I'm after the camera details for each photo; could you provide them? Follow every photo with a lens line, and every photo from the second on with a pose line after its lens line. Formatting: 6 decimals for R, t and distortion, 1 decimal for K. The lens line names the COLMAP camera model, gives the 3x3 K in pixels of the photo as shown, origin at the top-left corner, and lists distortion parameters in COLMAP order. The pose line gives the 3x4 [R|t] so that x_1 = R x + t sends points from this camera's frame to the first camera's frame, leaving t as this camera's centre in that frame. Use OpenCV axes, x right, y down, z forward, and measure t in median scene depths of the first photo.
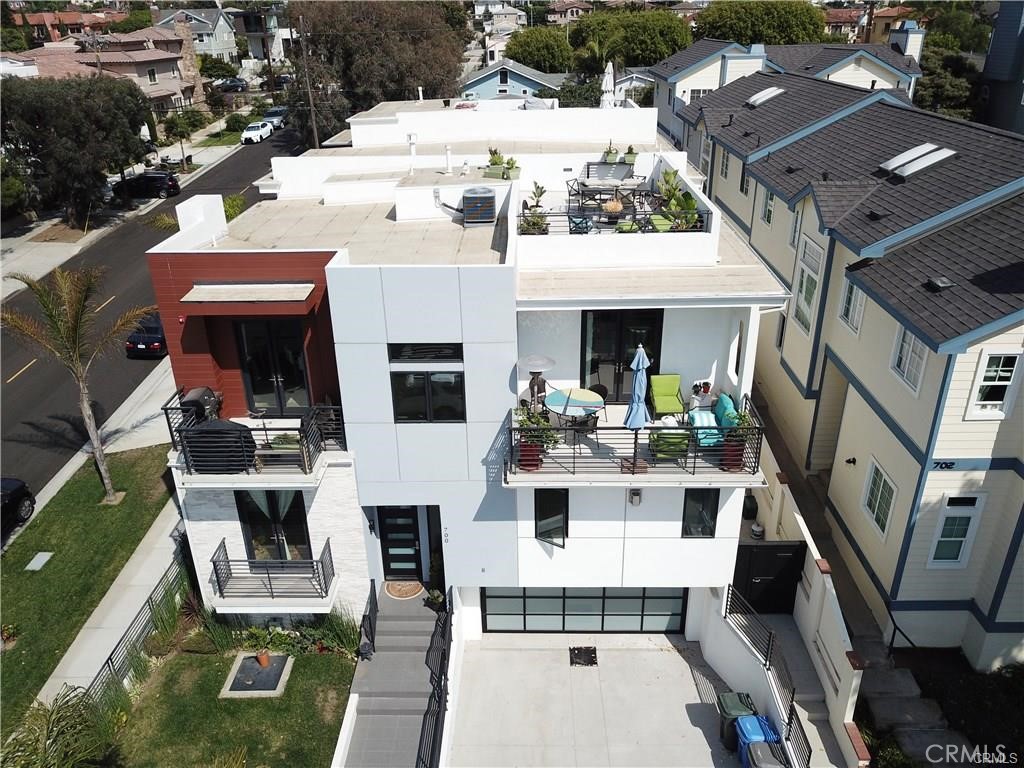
lens RADIAL K [[776.0, 0, 511.7], [0, 776.0, 386.8], [0, 0, 1]] dist [-0.004037, 0.008125]
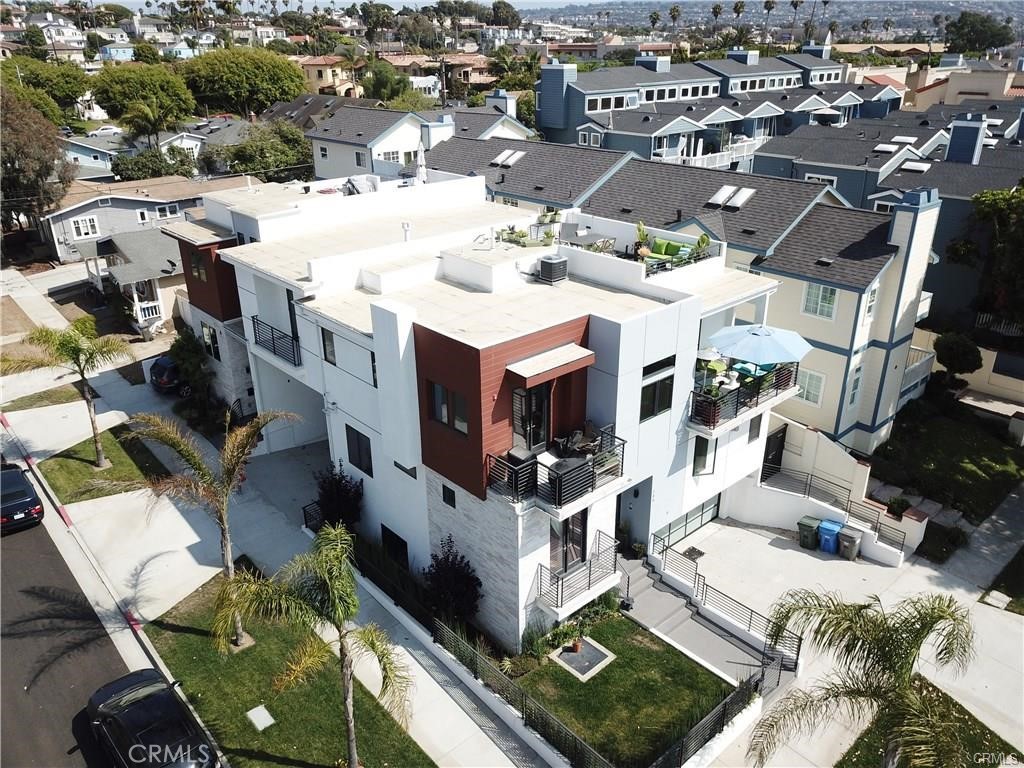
lens RADIAL K [[776.0, 0, 510.0], [0, 776.0, 382.1], [0, 0, 1]] dist [-0.004037, 0.008125]
pose [[0.734222, -0.265612, 0.624795, -1.107988], [0.291522, 0.954475, 0.063186, -0.170625], [-0.613134, 0.135749, 0.778228, 0.039263]]
